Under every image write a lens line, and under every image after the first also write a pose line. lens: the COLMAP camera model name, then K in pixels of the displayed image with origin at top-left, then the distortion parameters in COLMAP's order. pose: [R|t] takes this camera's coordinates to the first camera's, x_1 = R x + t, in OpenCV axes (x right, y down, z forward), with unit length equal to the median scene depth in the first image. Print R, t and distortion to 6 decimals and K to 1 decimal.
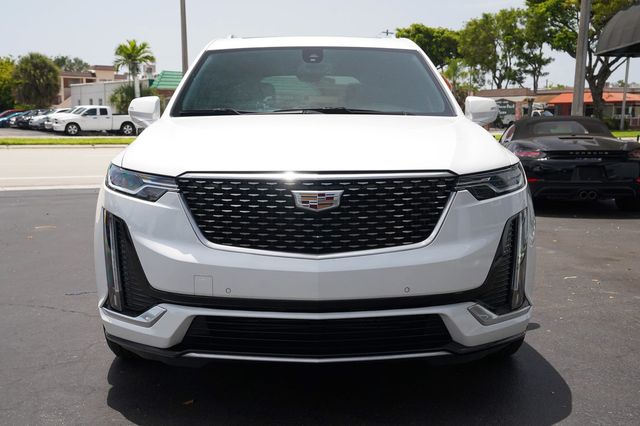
lens RADIAL K [[739.5, 0, 320.0], [0, 739.5, 213.0], [0, 0, 1]] dist [0.064124, -0.007168]
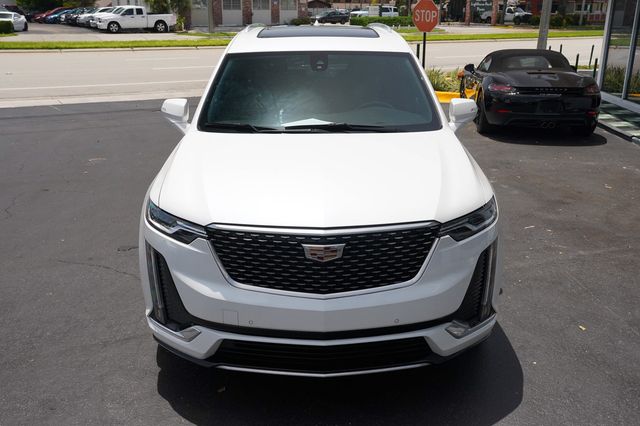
lens RADIAL K [[610.4, 0, 332.8], [0, 610.4, 213.3], [0, 0, 1]] dist [-0.006886, 0.015891]
pose [[0.999928, -0.001049, 0.011924, -0.000359], [-0.001195, 0.982423, 0.186667, -0.243110], [-0.011911, -0.186667, 0.982351, 0.038633]]
